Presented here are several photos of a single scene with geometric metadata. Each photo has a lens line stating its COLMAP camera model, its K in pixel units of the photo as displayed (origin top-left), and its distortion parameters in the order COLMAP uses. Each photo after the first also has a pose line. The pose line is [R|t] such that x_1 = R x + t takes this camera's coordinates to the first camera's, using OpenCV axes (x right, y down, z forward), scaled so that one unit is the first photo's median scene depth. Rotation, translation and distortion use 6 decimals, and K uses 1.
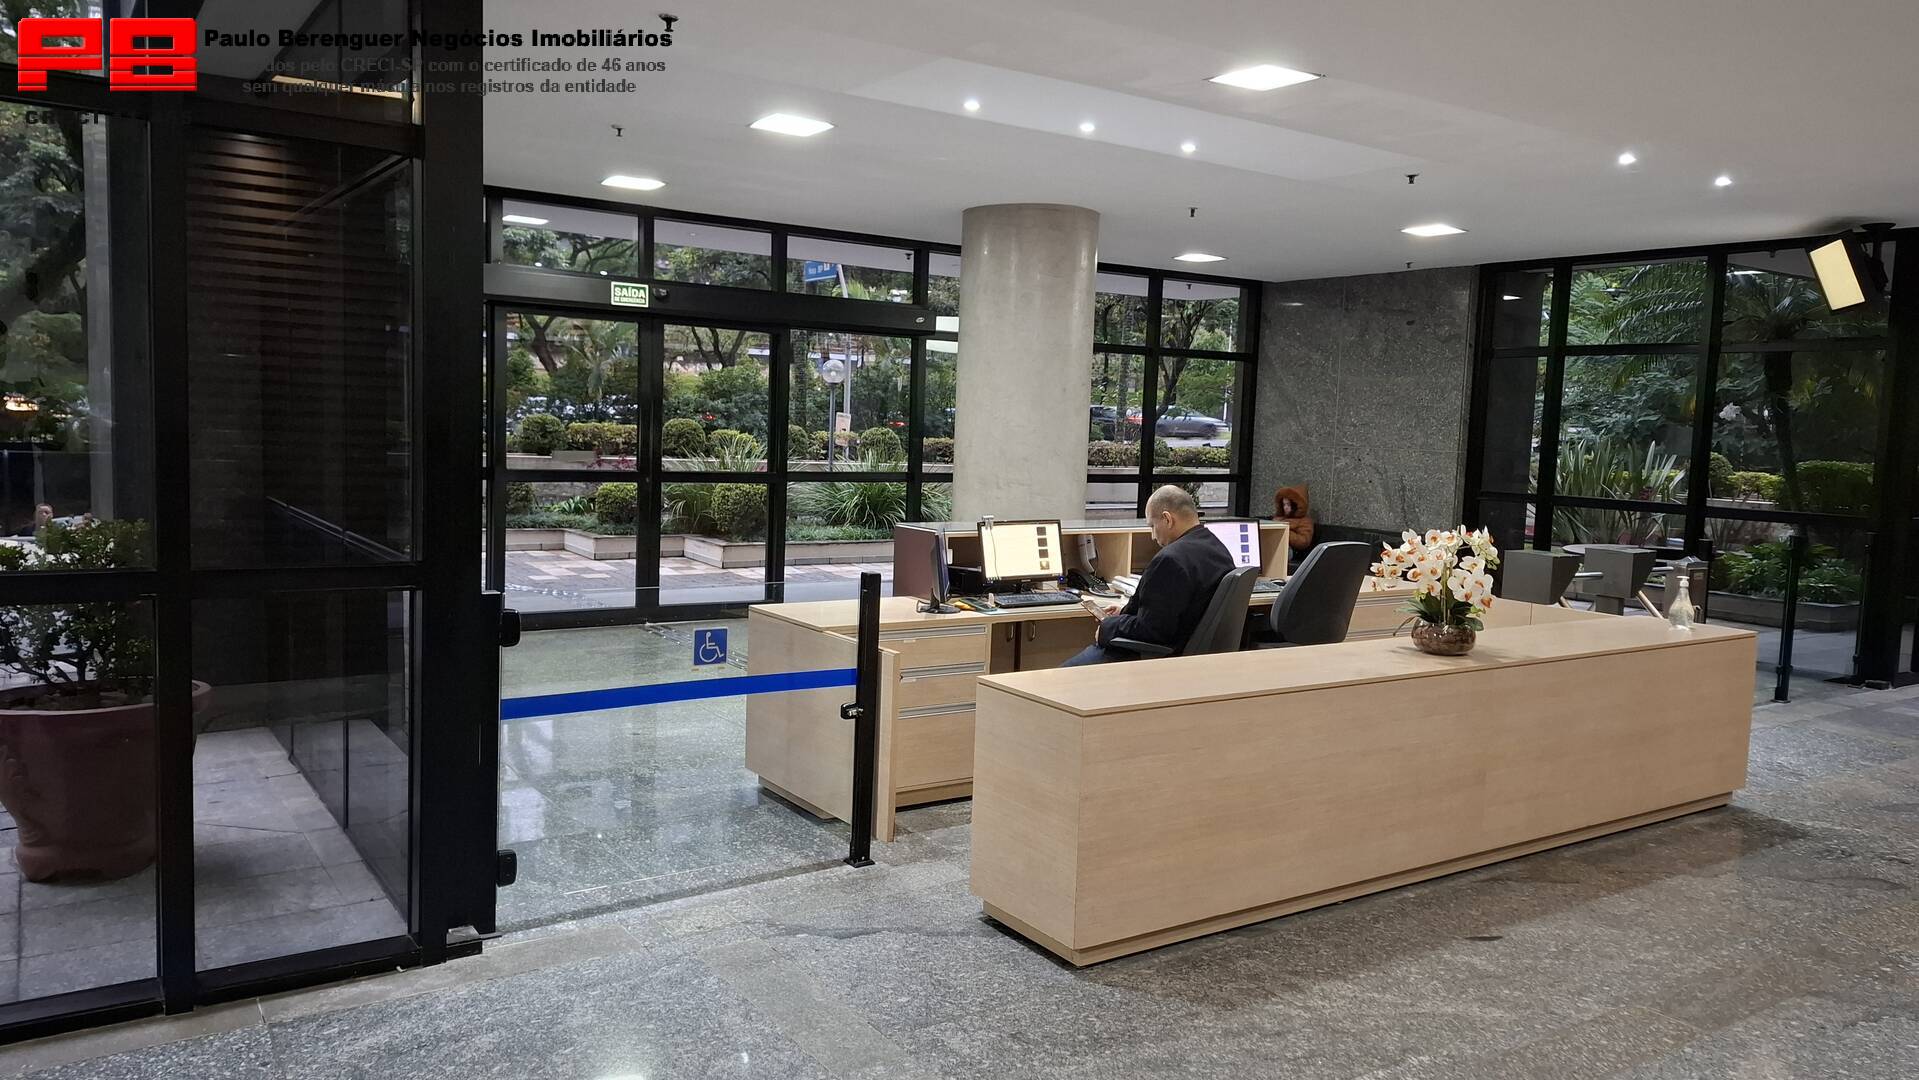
lens RADIAL K [[1328.8, 0, 946.1], [0, 1328.8, 533.5], [0, 0, 1]] dist [0.073620, -0.084651]
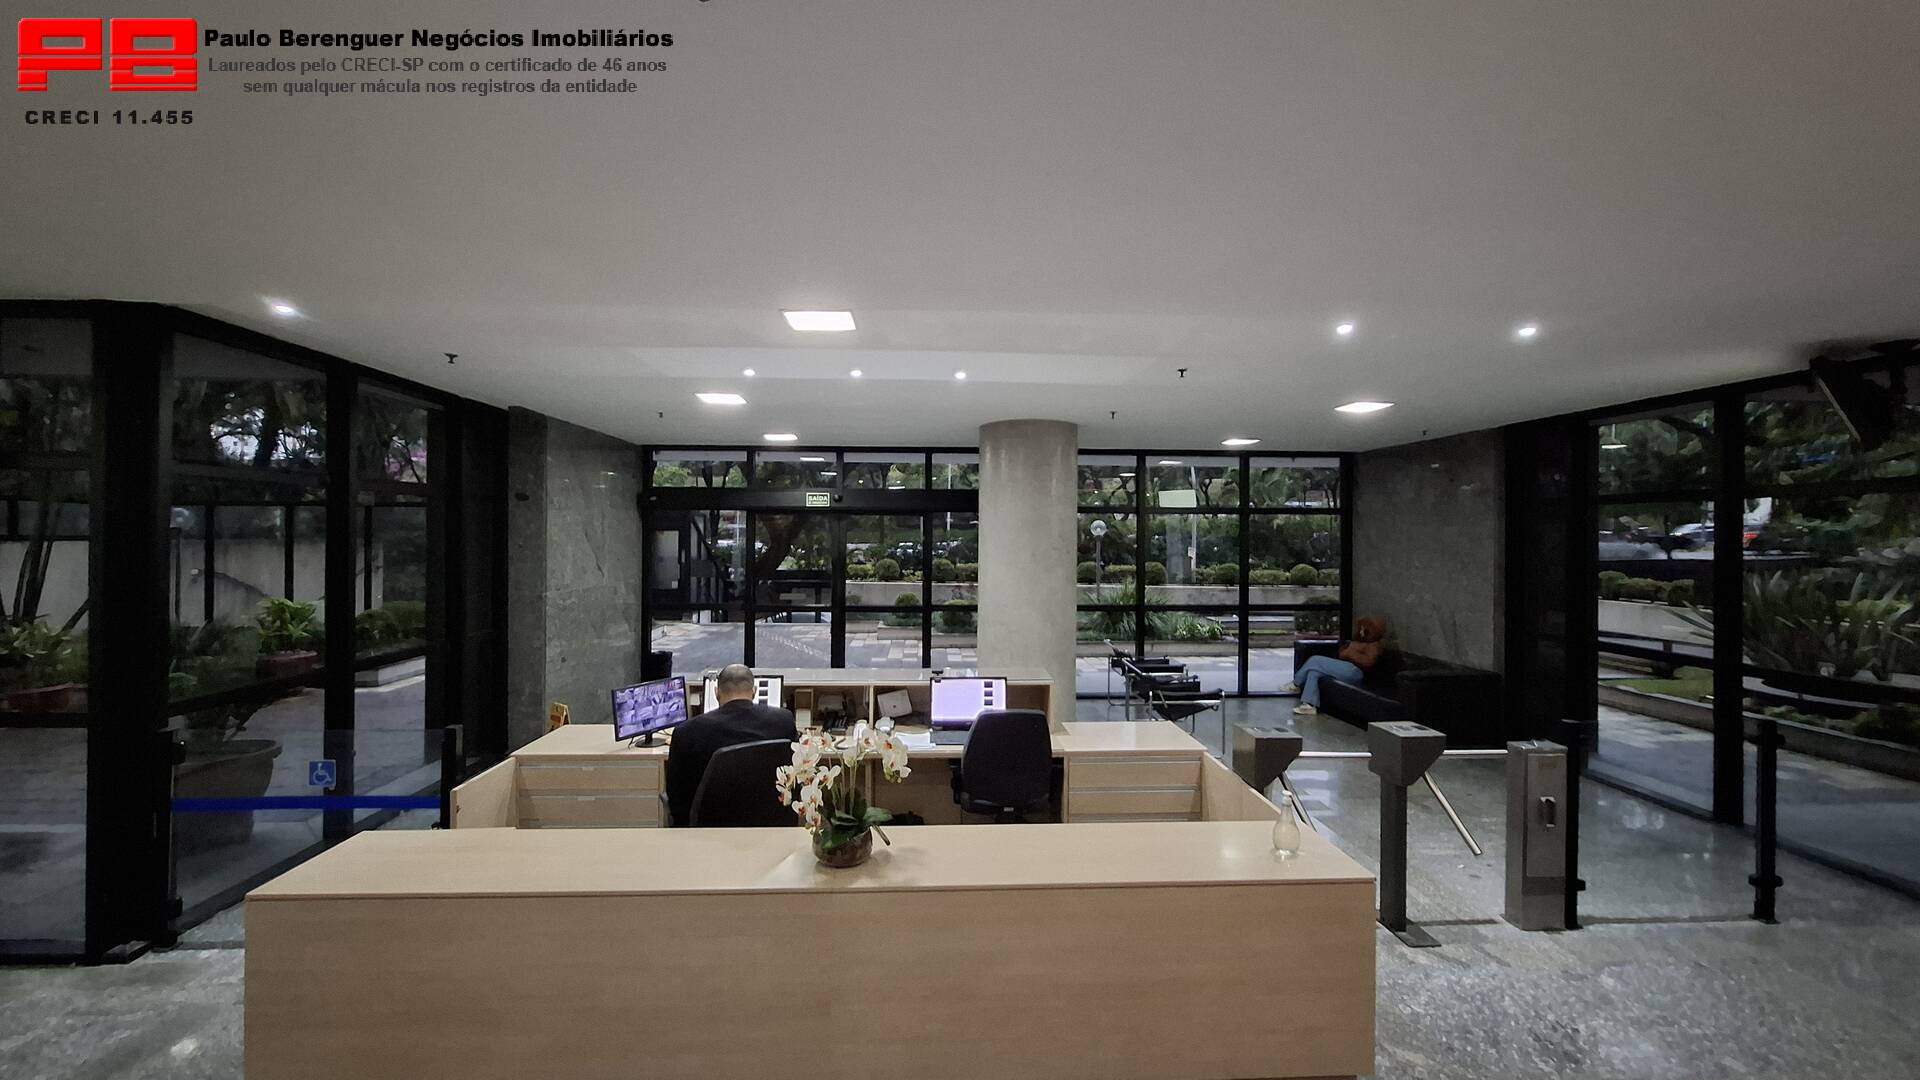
lens RADIAL K [[756.5, 0, 950.0], [0, 756.5, 539.5], [0, 0, 1]] dist [-0.011272, 0.001989]
pose [[0.856599, -0.023993, -0.515425, 0.672307], [-0.022074, 0.996300, -0.083062, -0.093625], [0.515511, 0.082528, 0.852899, 0.507751]]
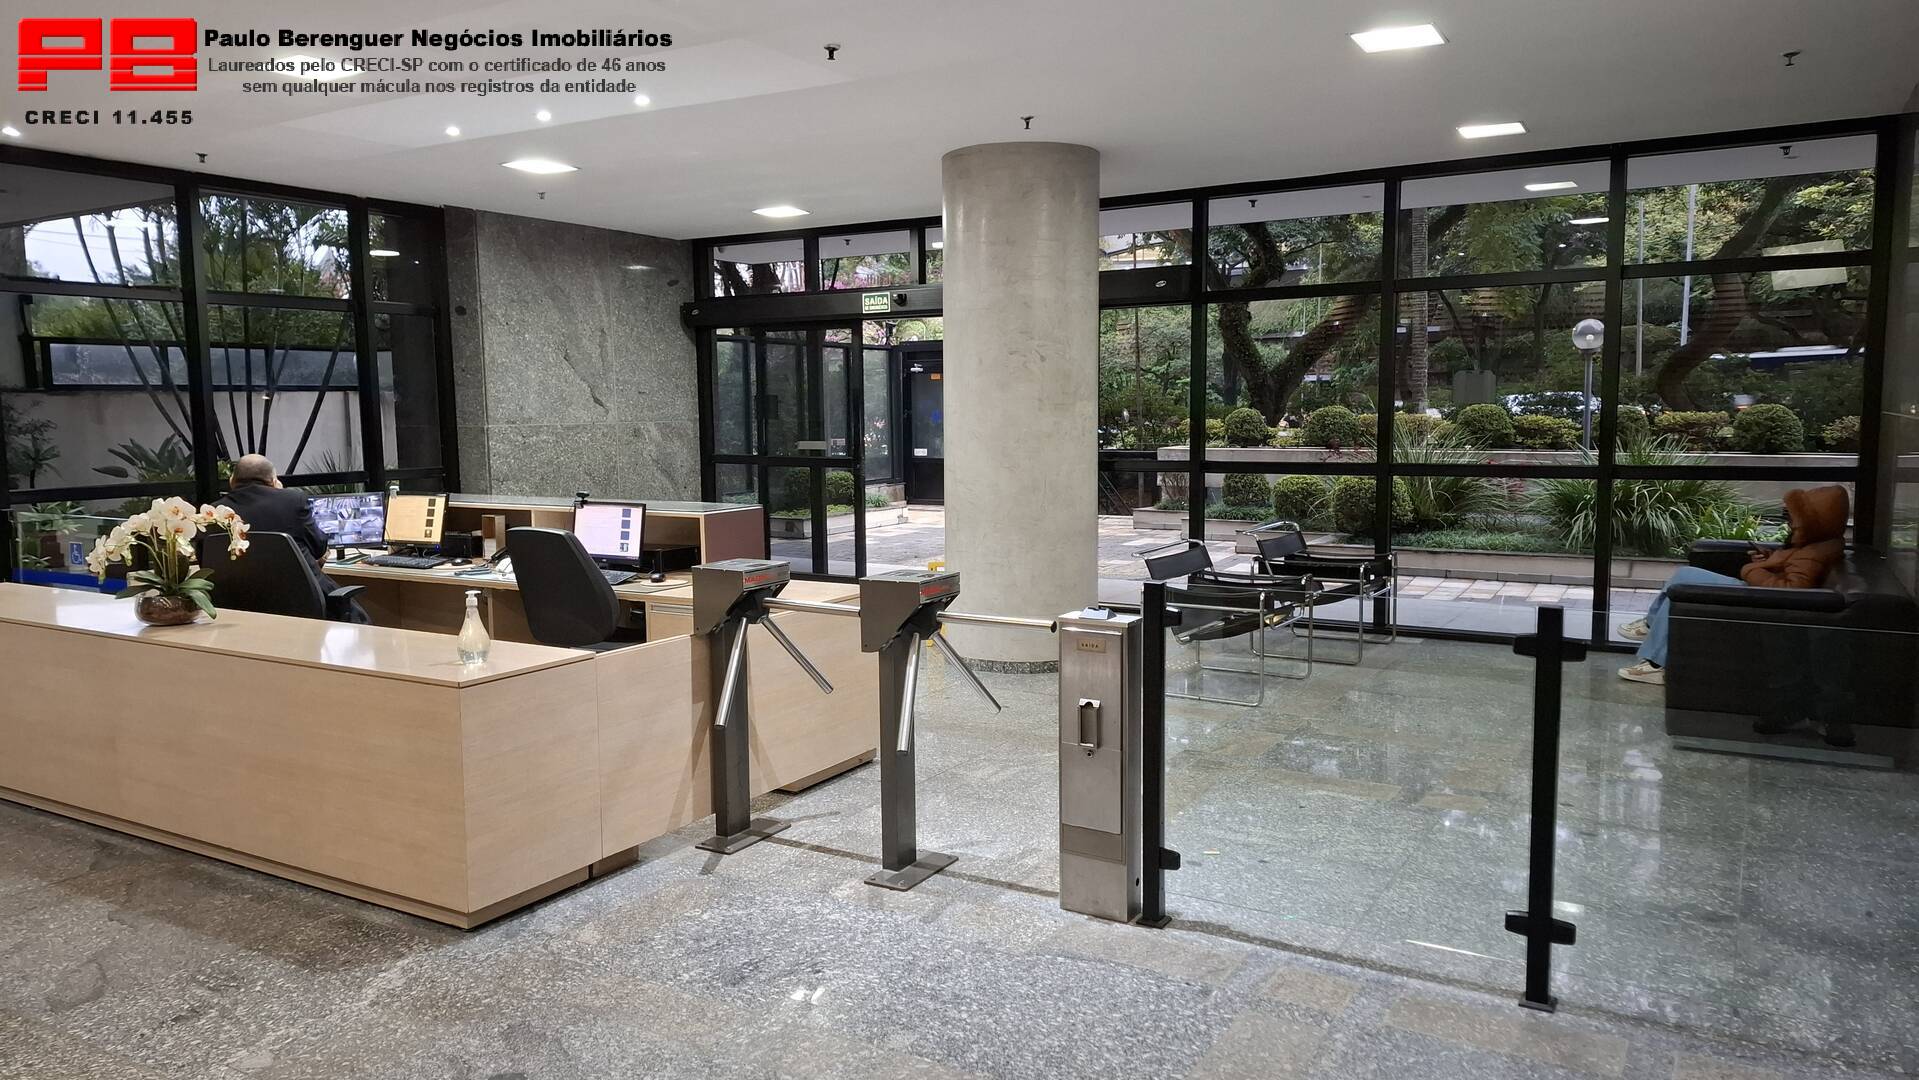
lens RADIAL K [[1328.8, 0, 957.6], [0, 1328.8, 551.4], [0, 0, 1]] dist [0.073620, -0.084651]
pose [[0.425576, 0.063466, -0.902695, 1.413010], [-0.051438, 0.997621, 0.045889, -0.039637], [0.903460, 0.026903, 0.427828, 1.013124]]
